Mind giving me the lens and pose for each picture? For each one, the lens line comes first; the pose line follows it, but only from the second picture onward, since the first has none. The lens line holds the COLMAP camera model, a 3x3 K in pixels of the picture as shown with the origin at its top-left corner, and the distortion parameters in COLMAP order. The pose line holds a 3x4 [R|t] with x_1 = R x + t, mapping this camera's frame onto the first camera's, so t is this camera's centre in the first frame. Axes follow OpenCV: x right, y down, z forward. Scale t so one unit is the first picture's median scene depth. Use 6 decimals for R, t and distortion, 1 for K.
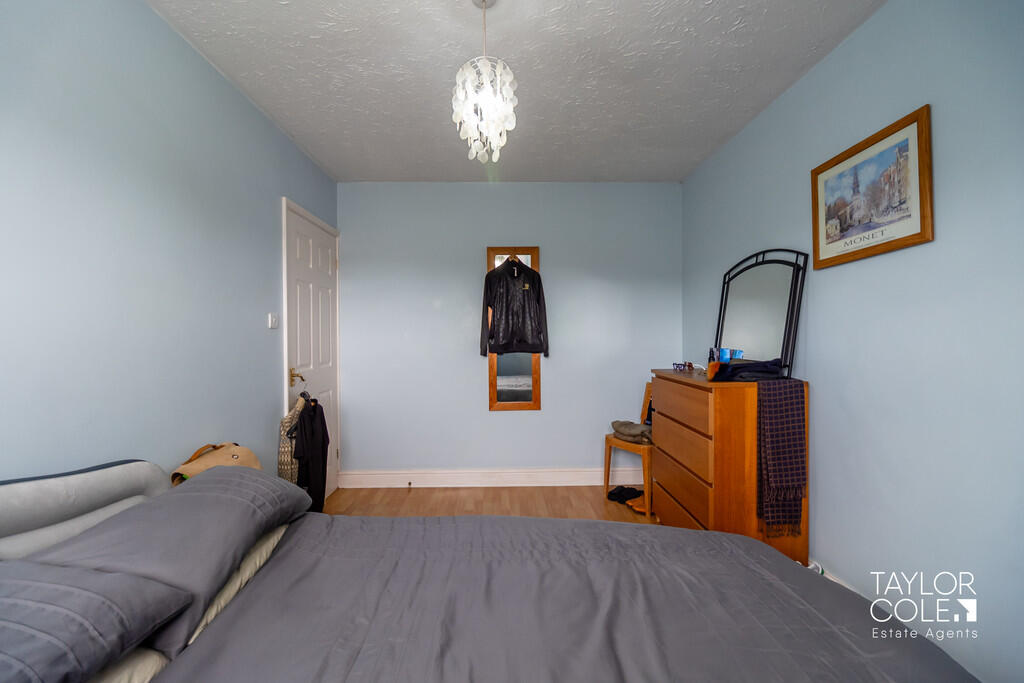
lens RADIAL K [[450.7, 0, 510.4], [0, 450.7, 338.8], [0, 0, 1]] dist [-0.001750, -0.000062]
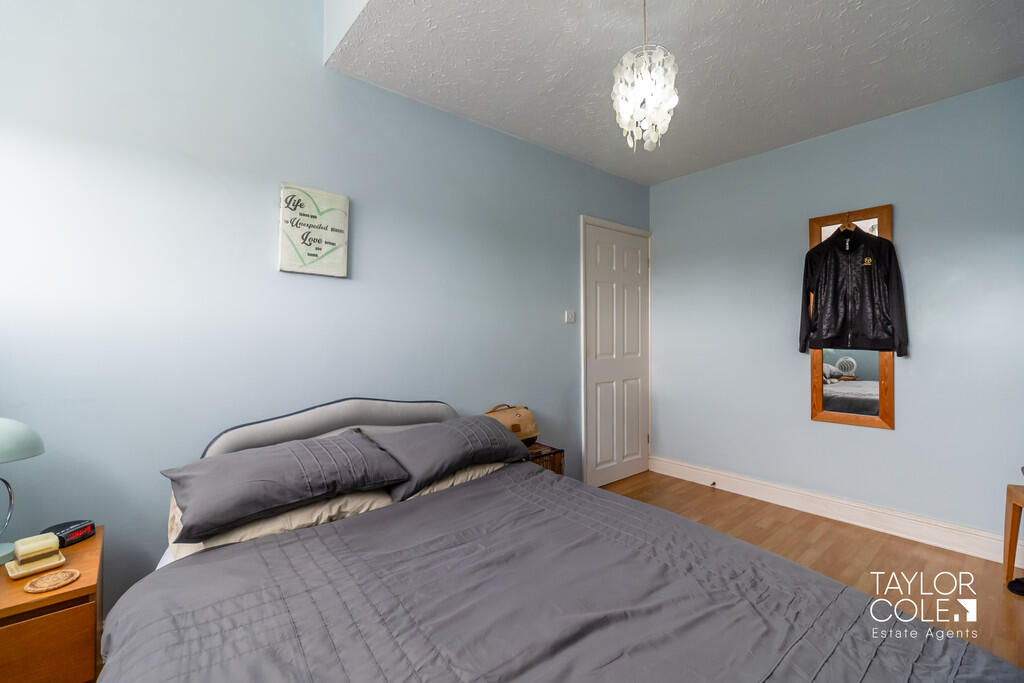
lens RADIAL K [[450.7, 0, 505.0], [0, 450.7, 338.1], [0, 0, 1]] dist [-0.001750, -0.000062]
pose [[0.612277, 0.008391, -0.790599, 0.260982], [-0.003333, 0.999962, 0.008032, 0.007251], [0.790636, -0.002283, 0.612282, 0.067151]]
